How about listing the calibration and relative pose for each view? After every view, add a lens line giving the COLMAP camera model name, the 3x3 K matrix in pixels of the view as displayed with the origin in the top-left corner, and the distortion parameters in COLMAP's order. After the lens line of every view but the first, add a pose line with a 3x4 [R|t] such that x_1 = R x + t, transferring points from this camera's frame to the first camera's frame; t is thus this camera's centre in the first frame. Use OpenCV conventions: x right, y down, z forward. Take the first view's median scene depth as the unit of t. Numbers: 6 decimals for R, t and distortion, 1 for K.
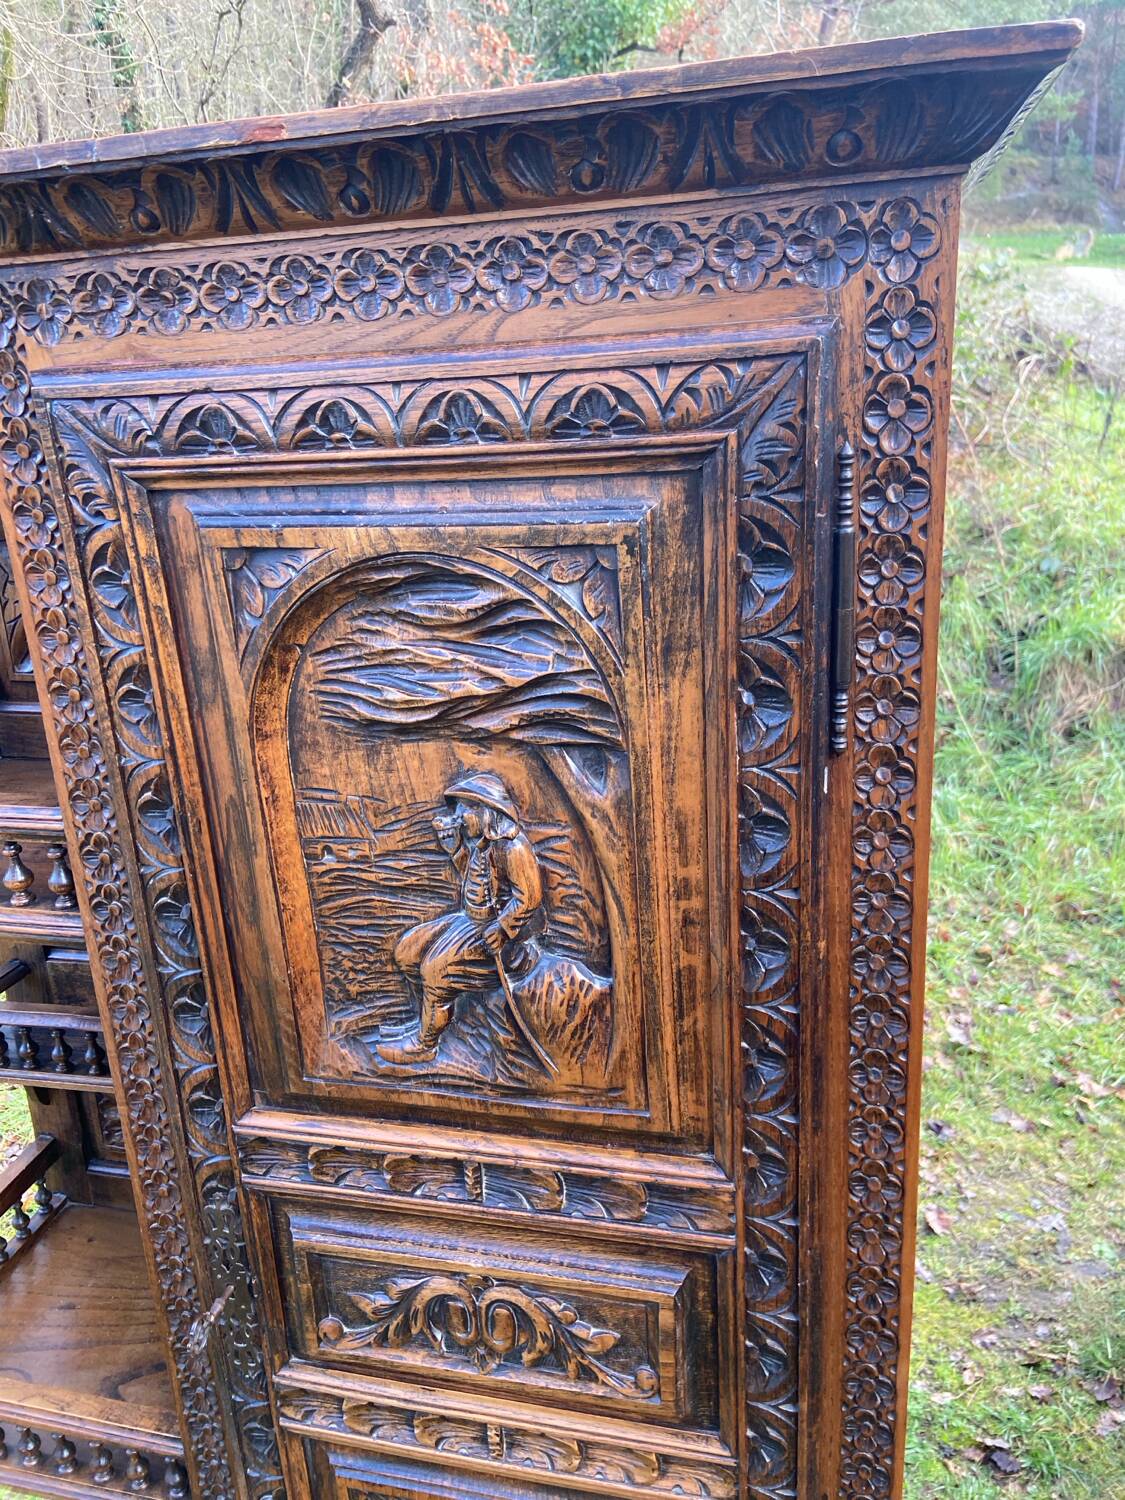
lens RADIAL K [[1123.8, 0, 563.6], [0, 1123.8, 728.5], [0, 0, 1]] dist [0.121676, -0.150213]
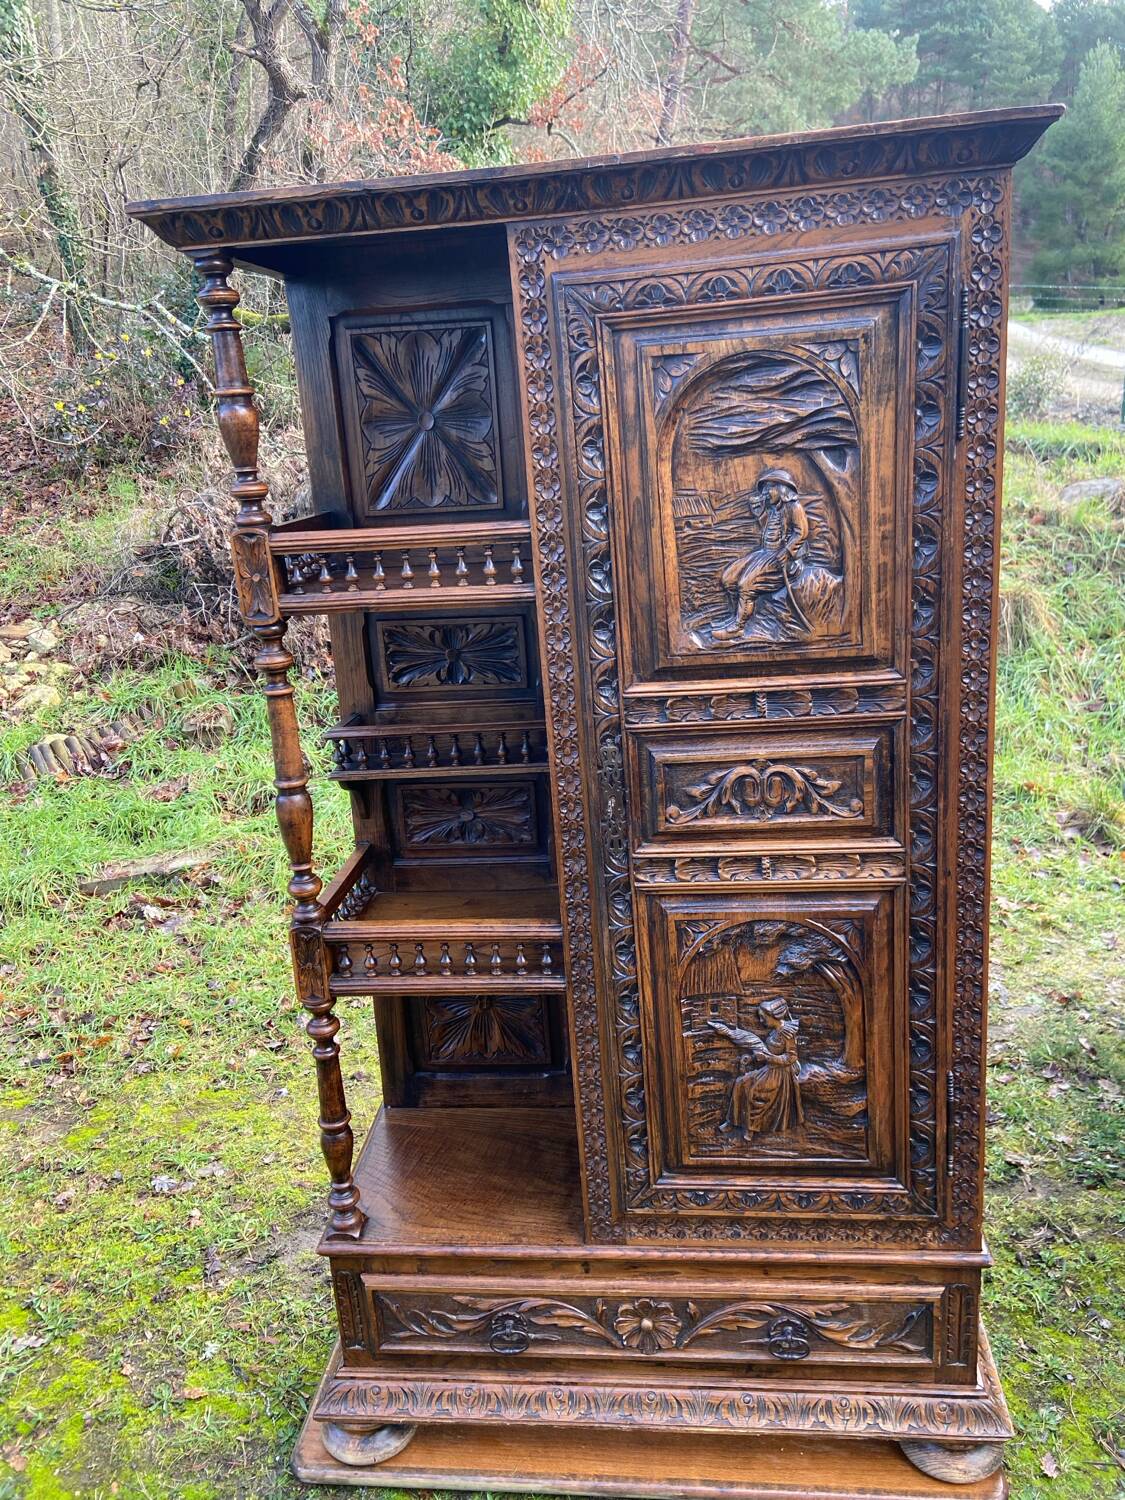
lens RADIAL K [[1123.8, 0, 564.9], [0, 1123.8, 726.1], [0, 0, 1]] dist [0.121676, -0.150213]
pose [[0.992021, -0.050115, 0.115685, -0.671654], [0.055825, 0.997350, -0.046659, 0.541087], [-0.113040, 0.052745, 0.992189, -0.883816]]
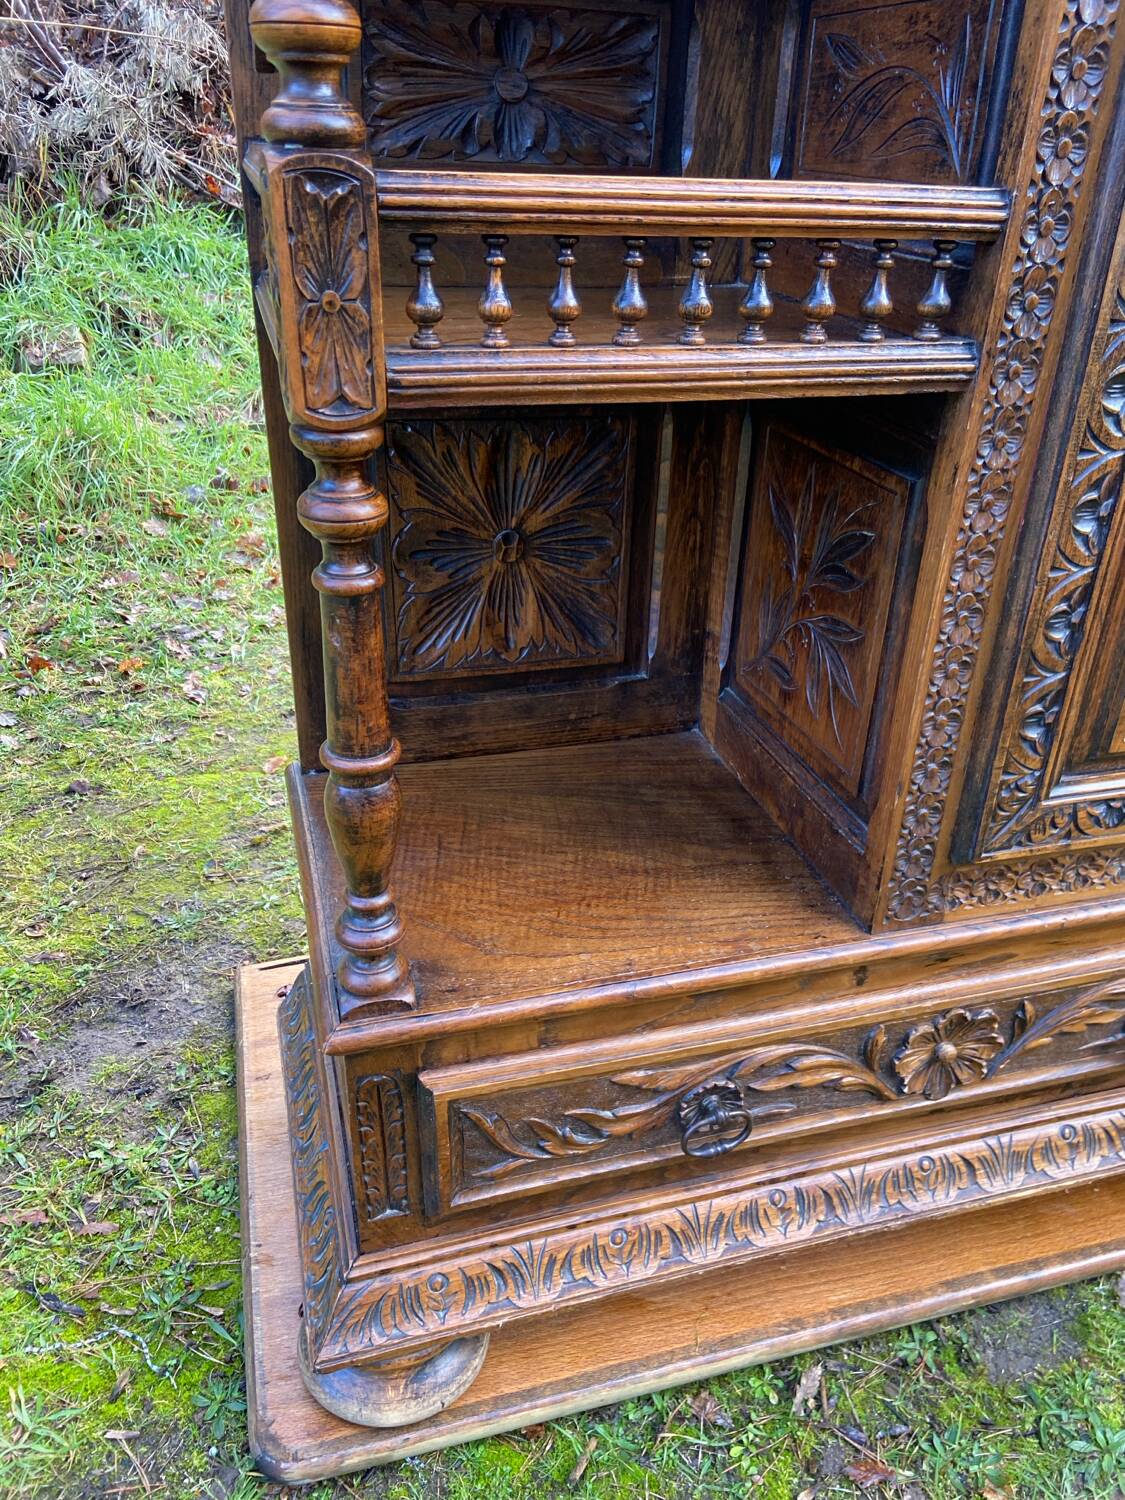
lens RADIAL K [[1123.8, 0, 574.0], [0, 1123.8, 745.4], [0, 0, 1]] dist [0.121676, -0.150213]
pose [[0.866776, -0.168334, 0.469428, -1.217439], [0.075725, 0.974820, 0.209742, 1.033853], [-0.492915, -0.146252, 0.857698, 0.681150]]
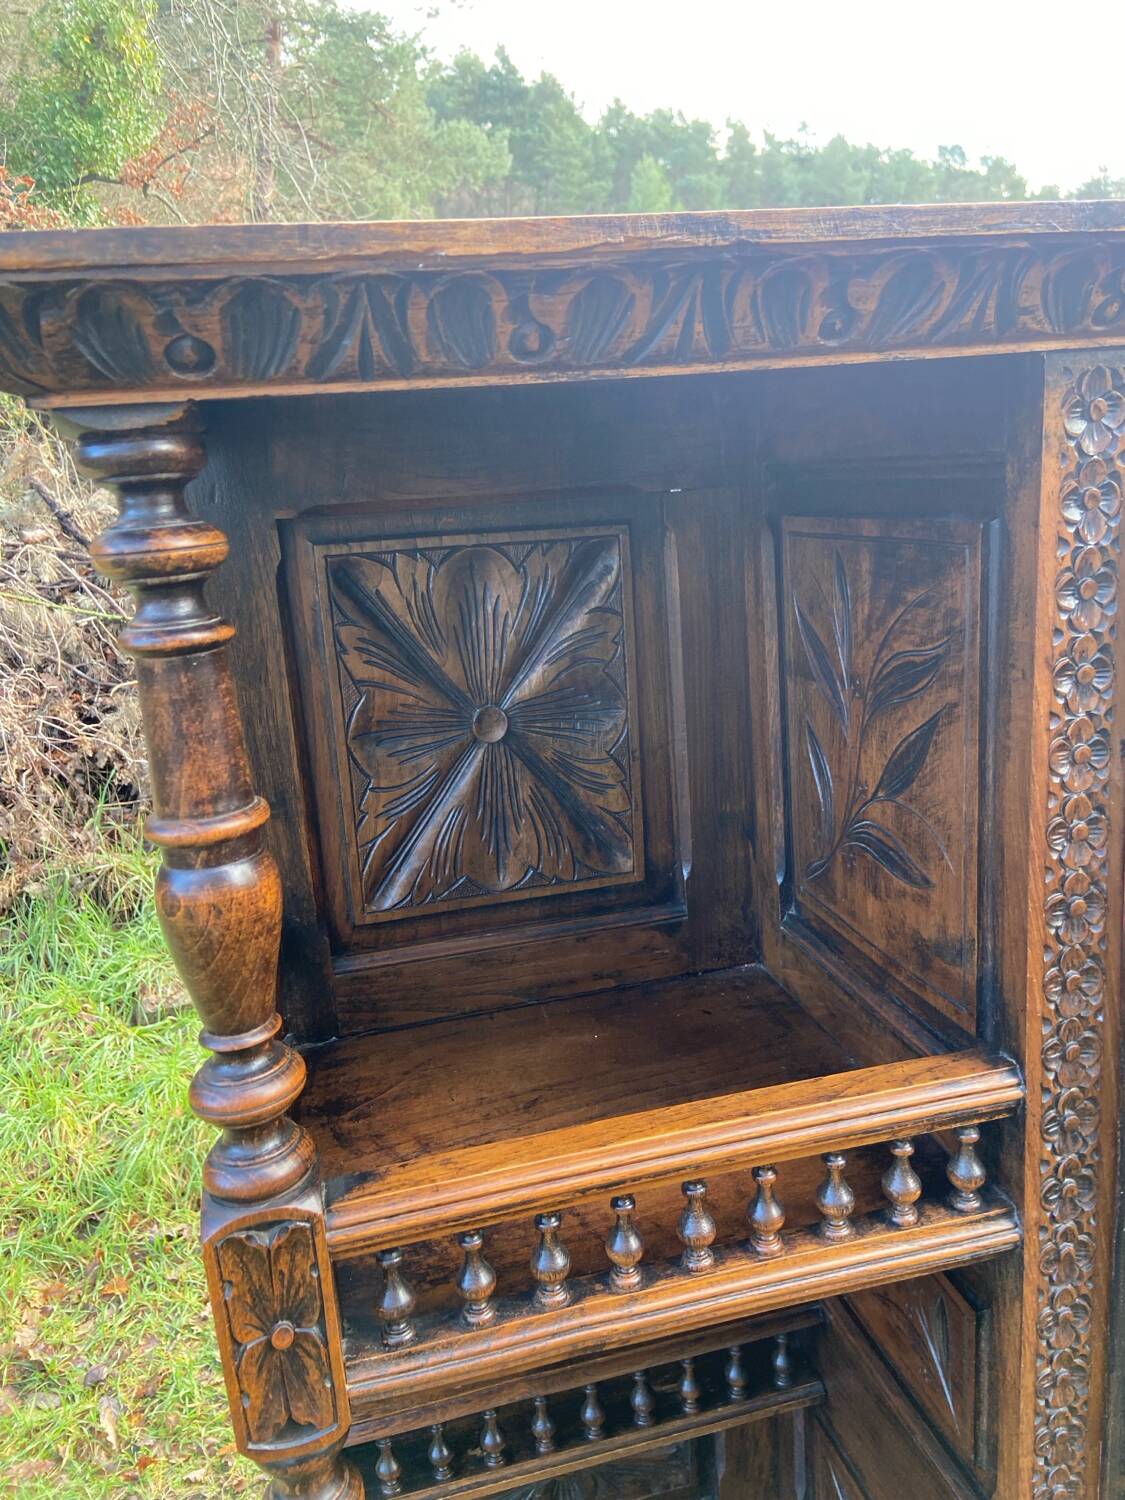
lens RADIAL K [[1134.6, 0, 570.1], [0, 1134.6, 742.7], [0, 0, 1]] dist [0.113014, -0.143303]
pose [[0.892024, -0.121899, 0.435239, -1.091016], [0.163354, 0.984803, -0.058976, -0.152362], [-0.421436, 0.123706, 0.898381, 0.477448]]
